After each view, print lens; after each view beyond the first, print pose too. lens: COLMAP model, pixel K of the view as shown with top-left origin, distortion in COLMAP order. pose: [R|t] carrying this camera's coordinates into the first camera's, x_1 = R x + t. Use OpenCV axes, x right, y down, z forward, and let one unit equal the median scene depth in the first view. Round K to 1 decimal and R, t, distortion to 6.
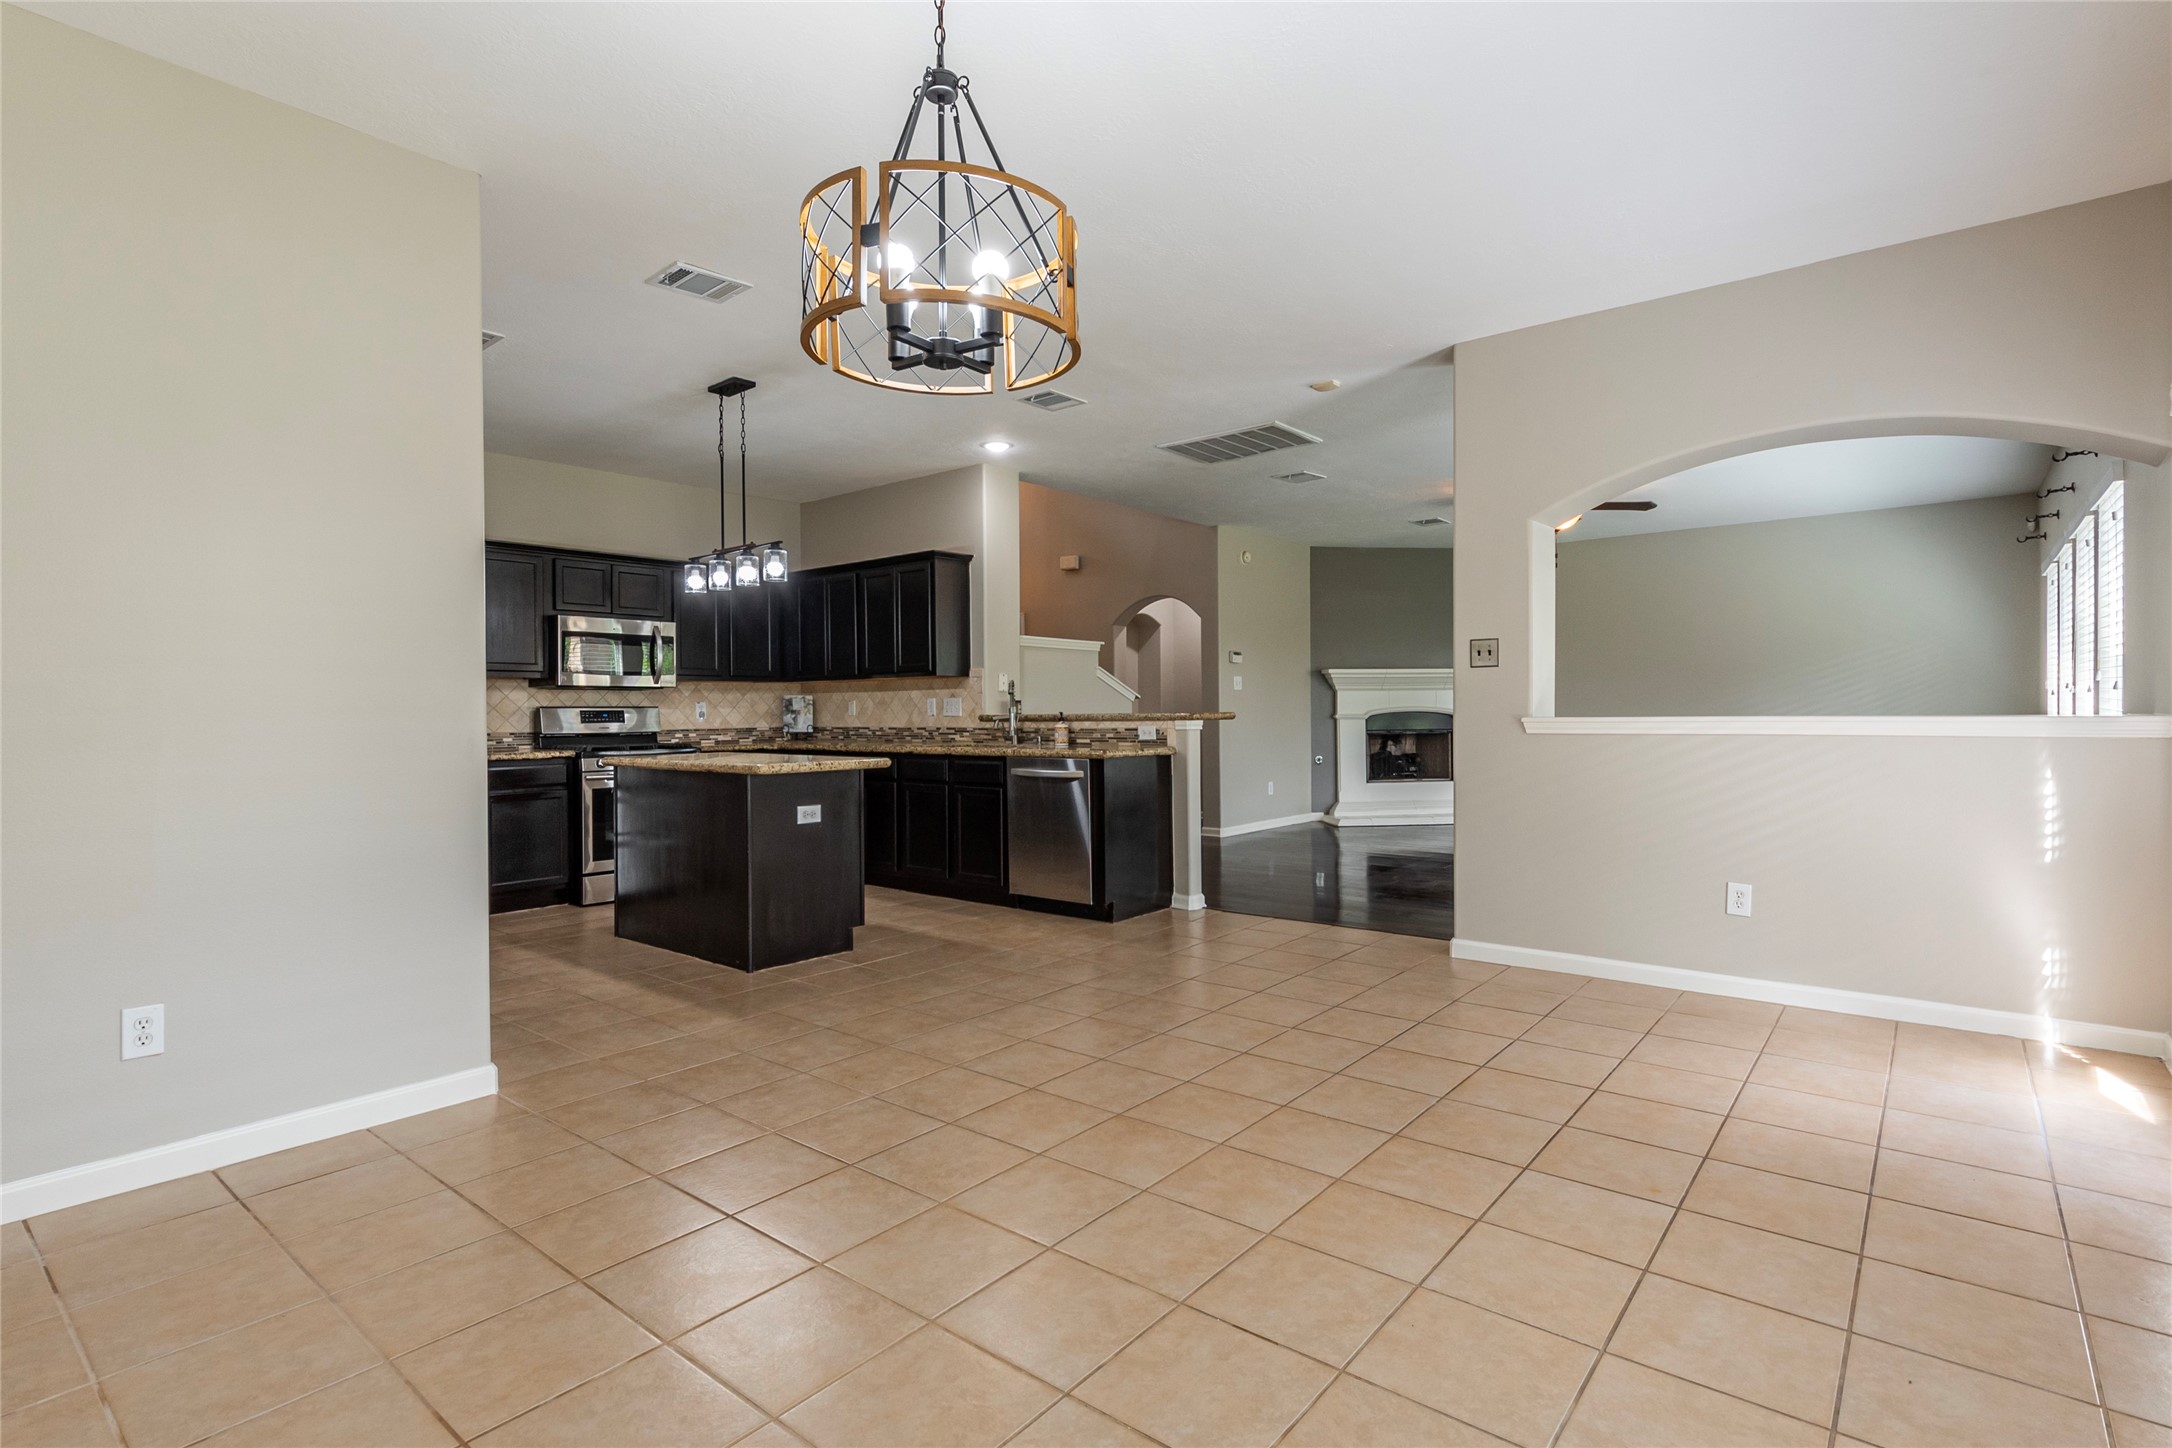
lens RADIAL K [[1060.1, 0, 1108.7], [0, 1060.1, 704.0], [0, 0, 1]] dist [-0.003060, 0.000088]
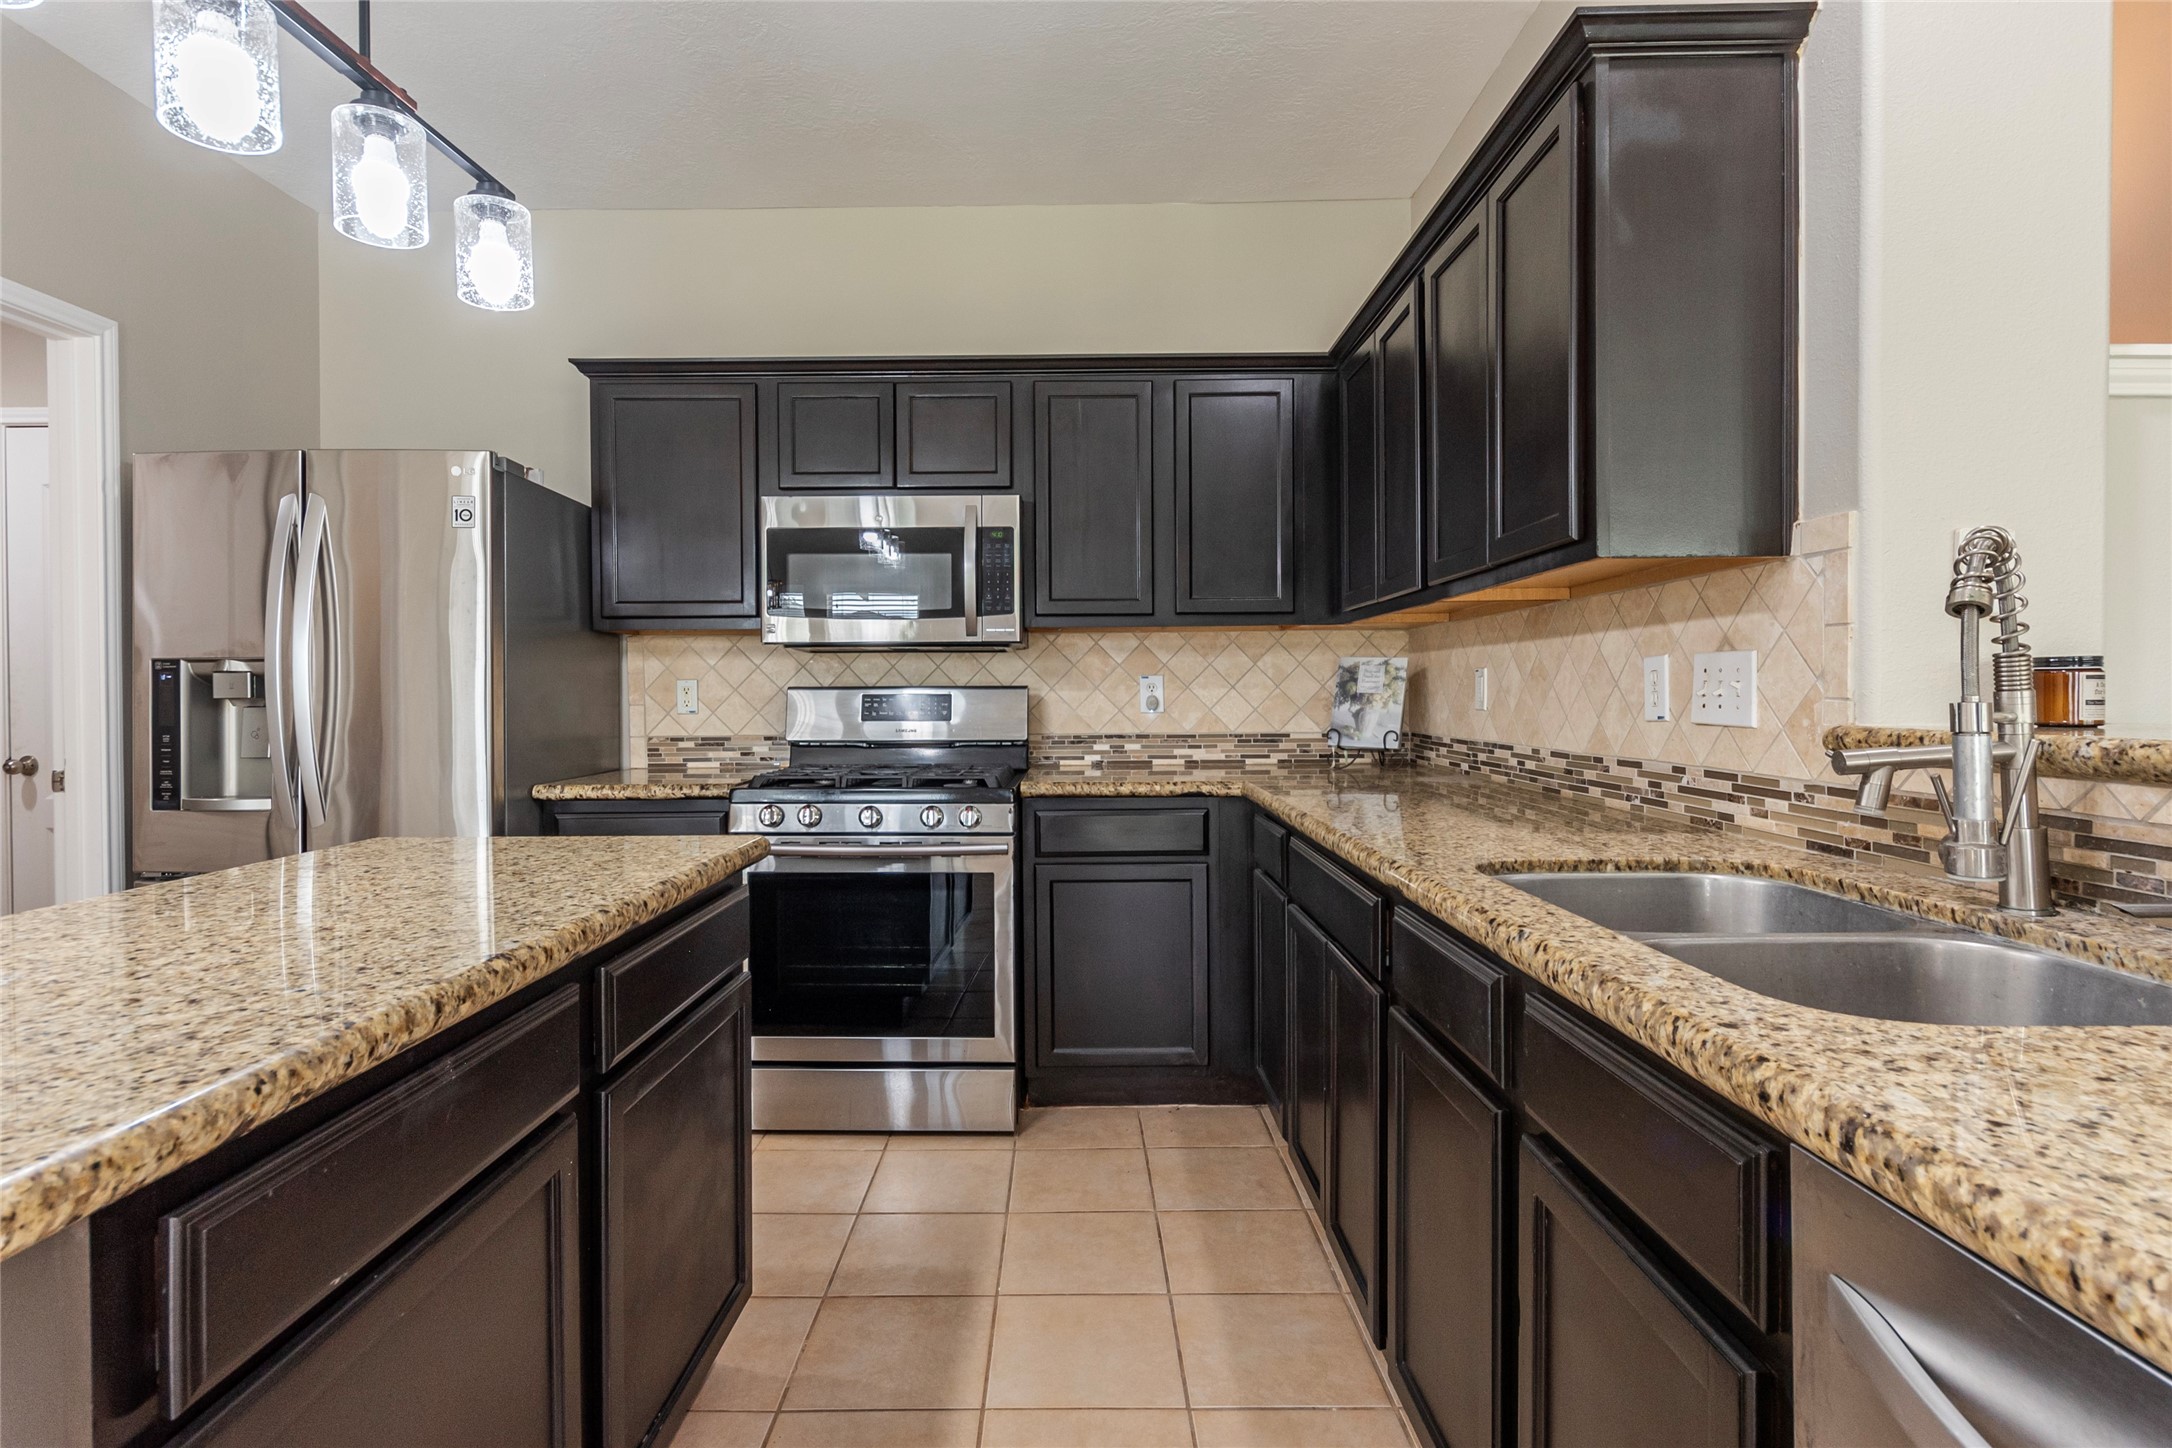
lens RADIAL K [[1060.1, 0, 1061.6], [0, 1060.1, 705.1], [0, 0, 1]] dist [-0.003060, 0.000088]
pose [[0.613857, 0.015093, -0.789273, -0.046764], [0.005311, 0.999716, 0.023248, 0.000059], [0.789399, -0.018463, 0.613602, 0.718684]]
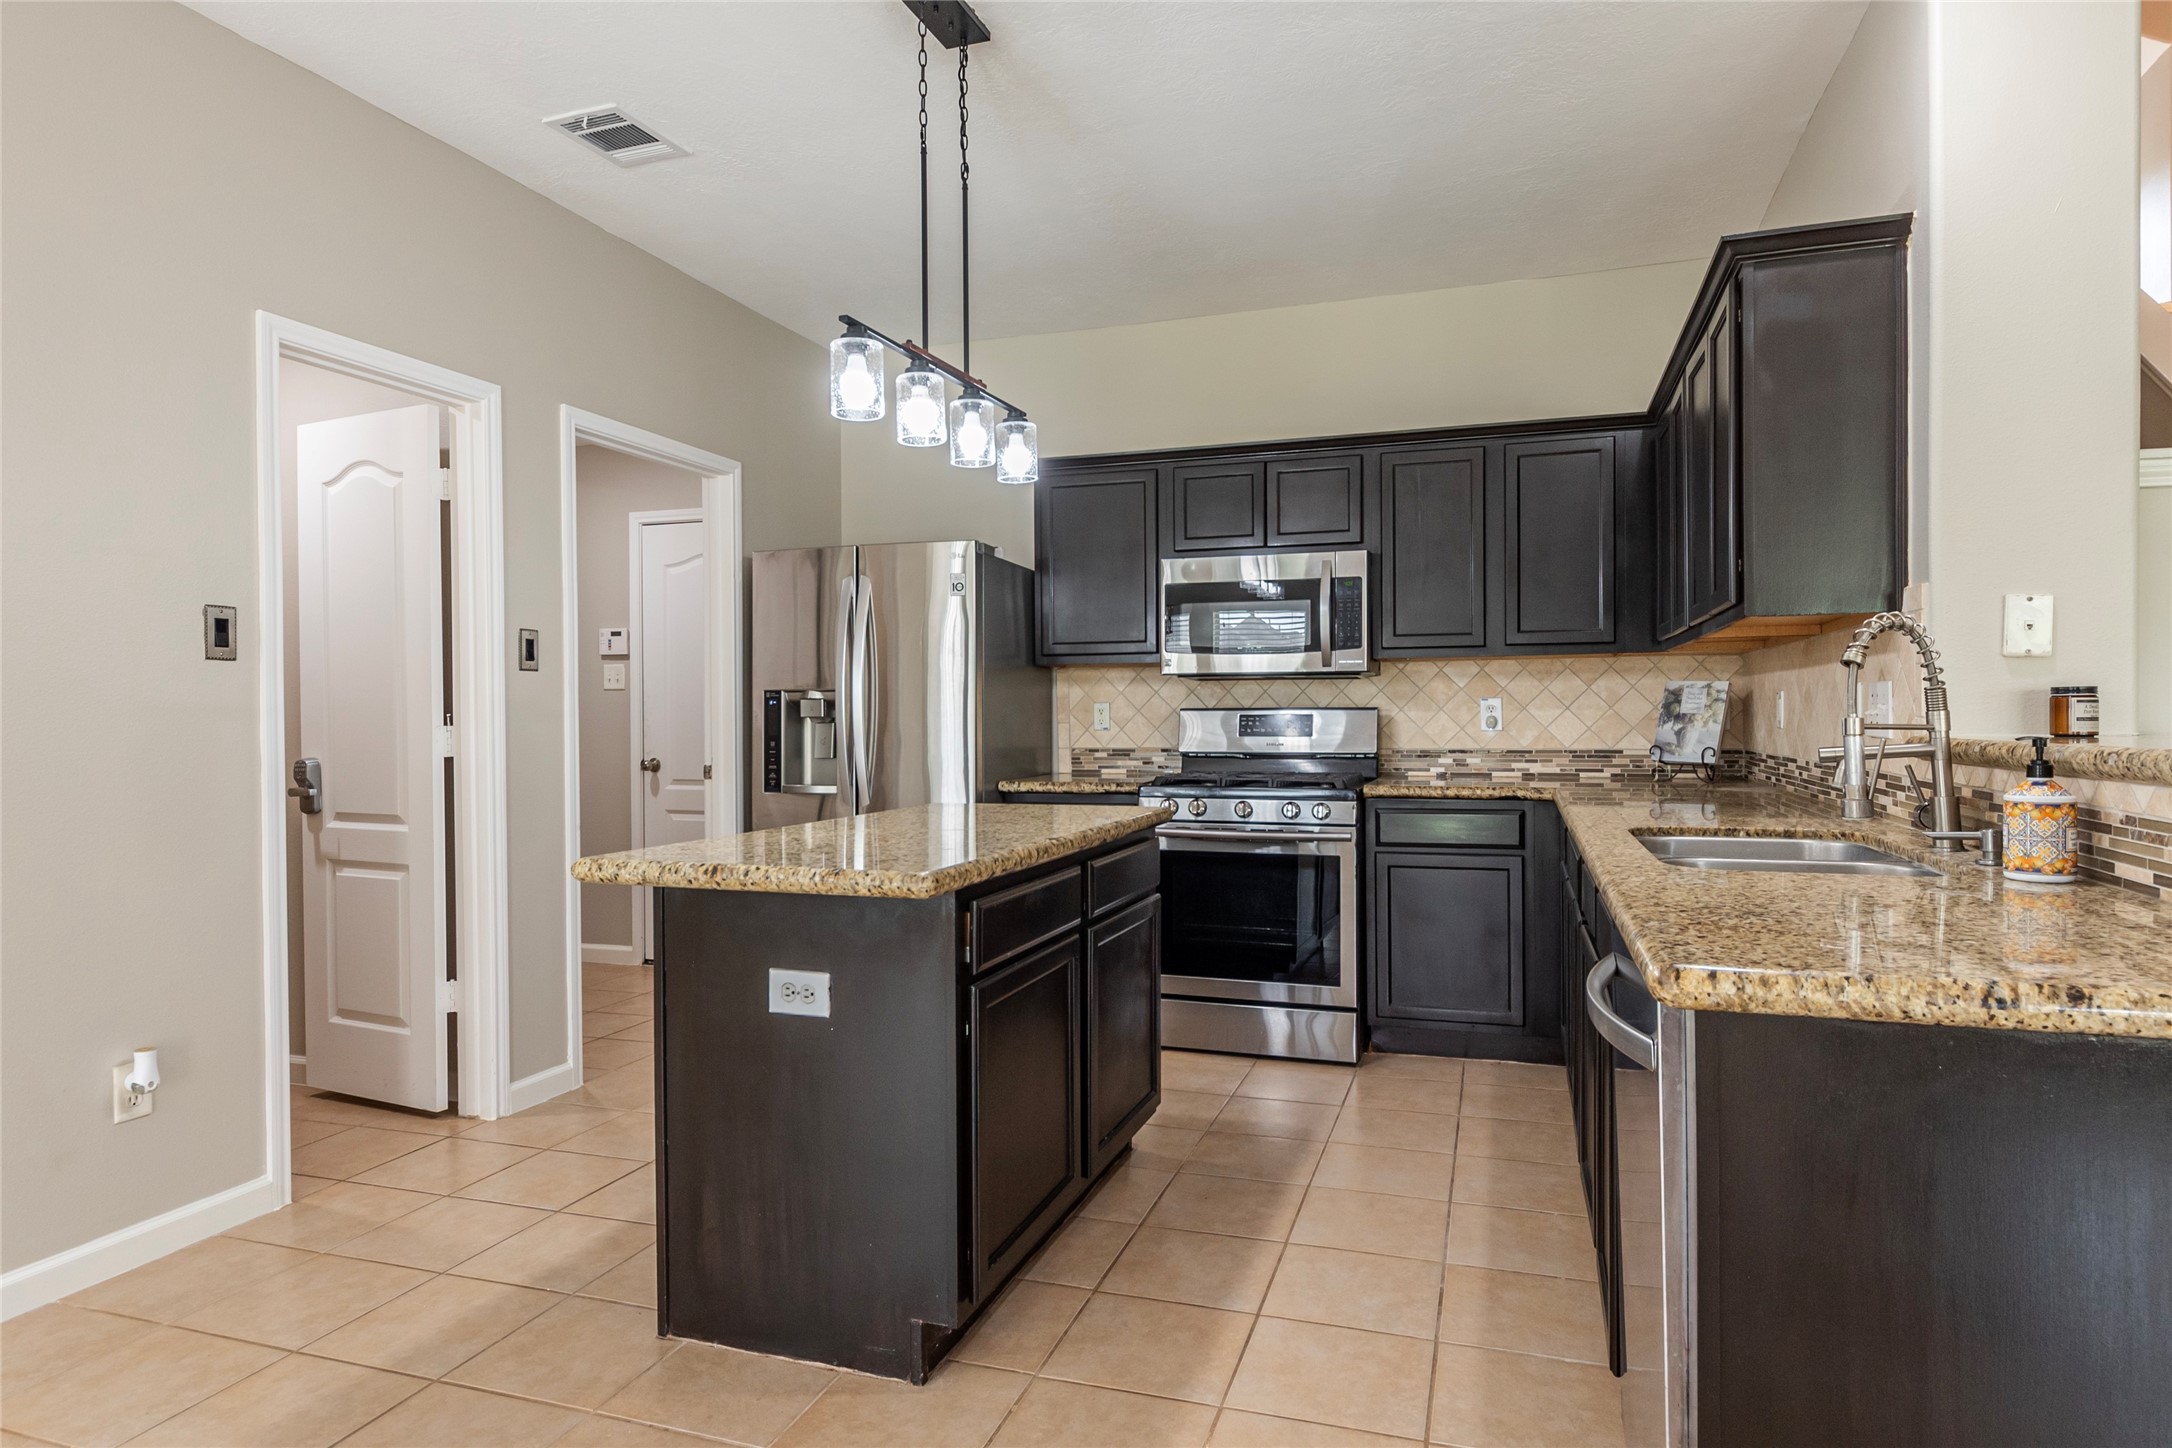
lens RADIAL K [[1214.3, 0, 1099.2], [0, 1214.3, 718.2], [0, 0, 1]] dist [-0.000590, 0.000652]
pose [[0.342082, 0.009366, -0.939623, 0.118727], [0.008669, 0.999876, 0.013123, -0.001466], [0.939630, -0.012635, 0.341958, 0.641643]]
